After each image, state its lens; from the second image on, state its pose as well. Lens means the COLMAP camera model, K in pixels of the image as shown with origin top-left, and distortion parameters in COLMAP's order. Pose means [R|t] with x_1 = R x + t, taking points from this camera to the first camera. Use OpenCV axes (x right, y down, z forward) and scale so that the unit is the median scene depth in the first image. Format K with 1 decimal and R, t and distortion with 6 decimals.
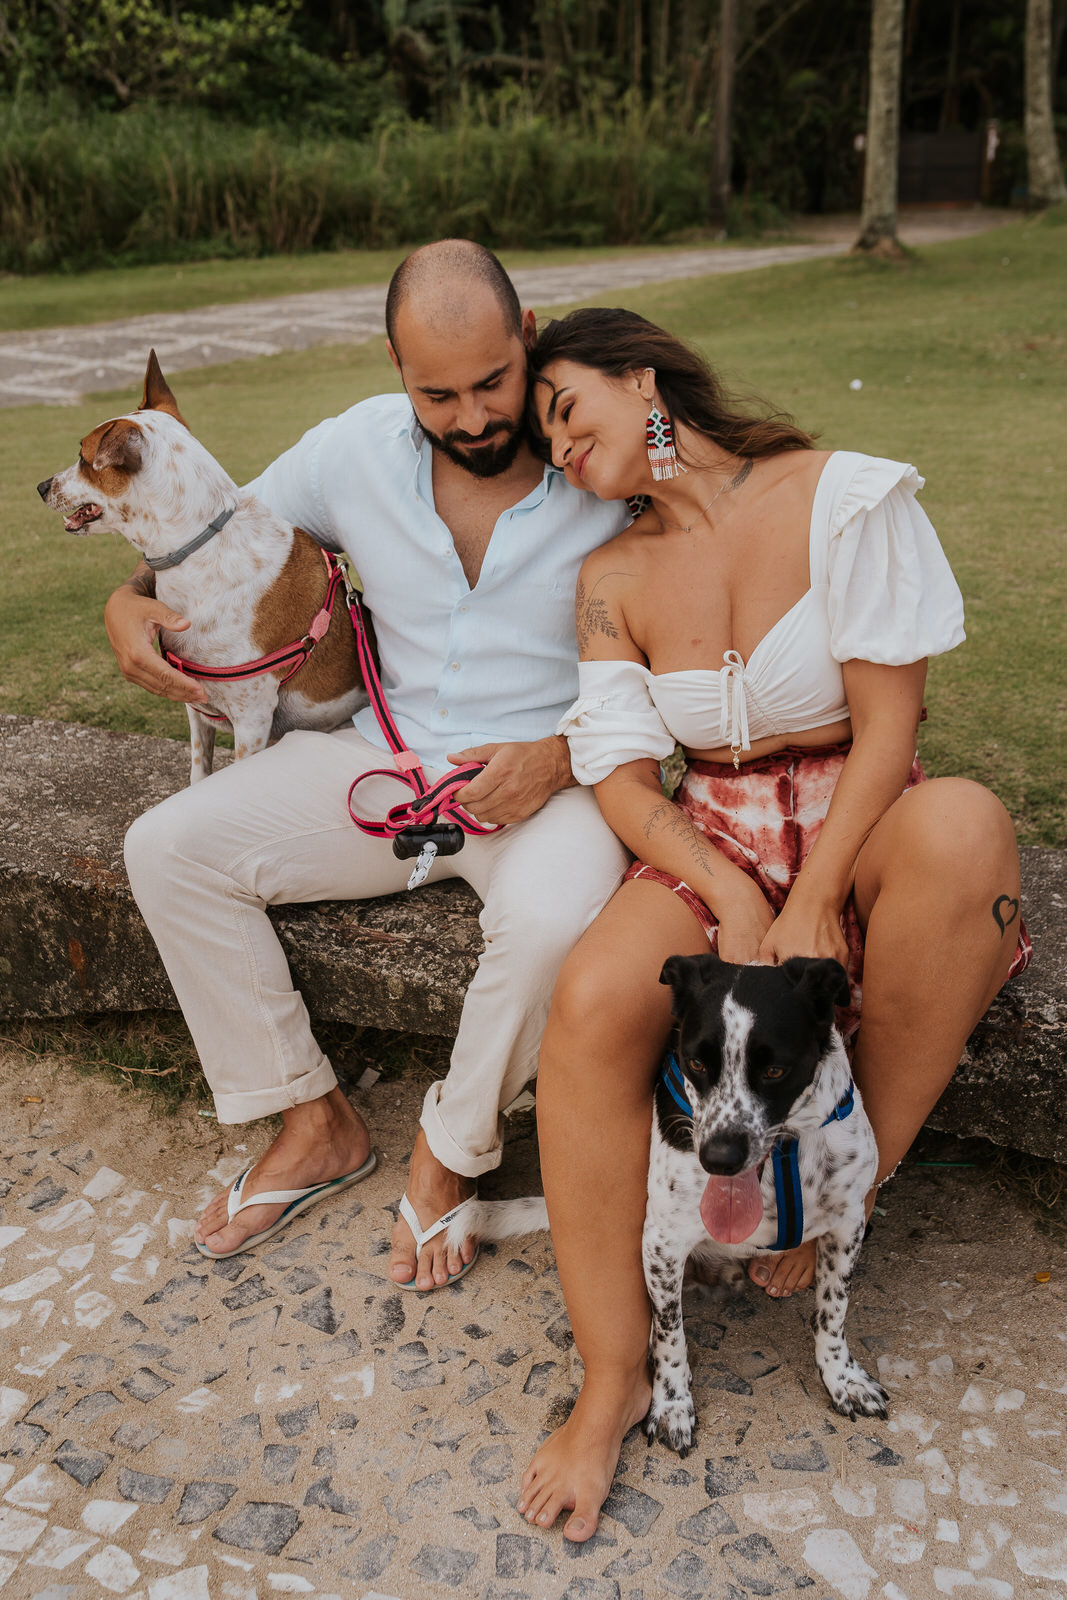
lens RADIAL K [[1694.5, 0, 534.4], [0, 1694.5, 790.2], [0, 0, 1]] dist [-0.008452, 0.000000]
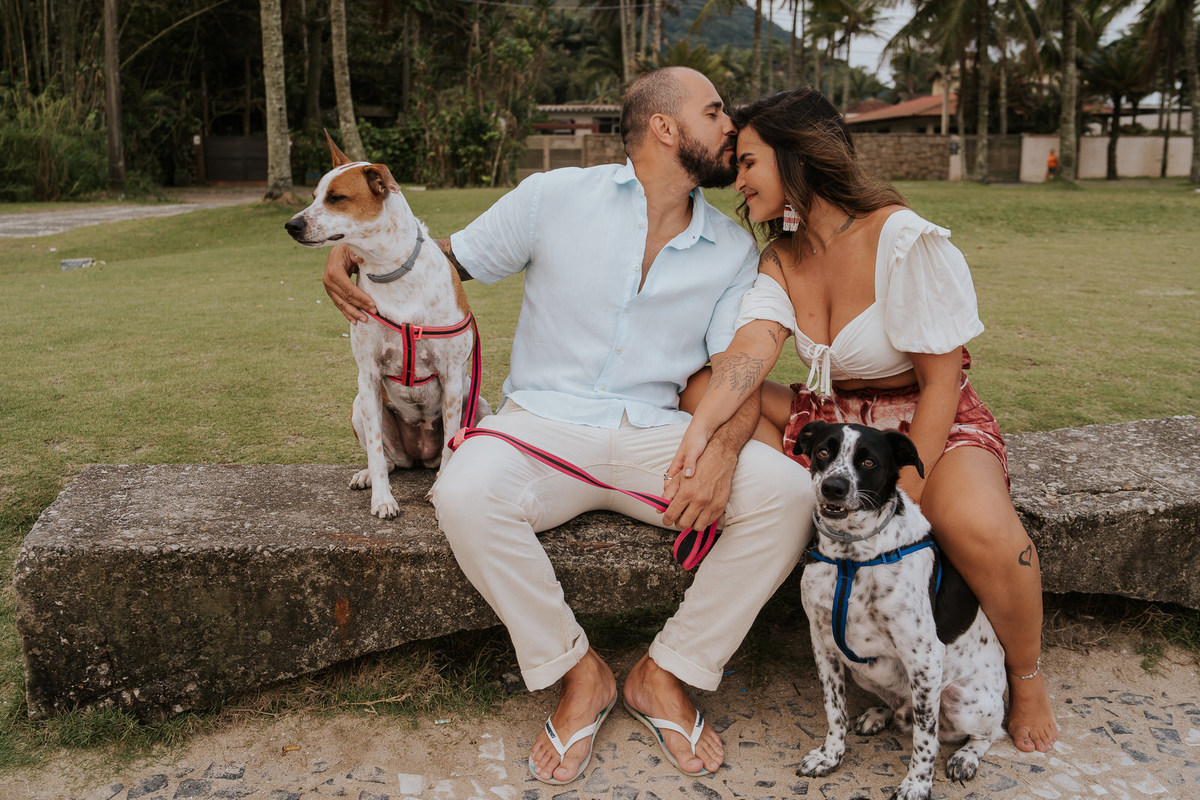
lens RADIAL K [[1171.0, 0, 601.4], [0, 1171.0, 409.1], [0, 0, 1]] dist [0.019513, 0.000000]
pose [[0.839799, -0.080162, 0.536947, -0.565545], [0.163660, 0.980410, -0.109601, 0.077240], [-0.517642, 0.179919, 0.836466, 0.148786]]
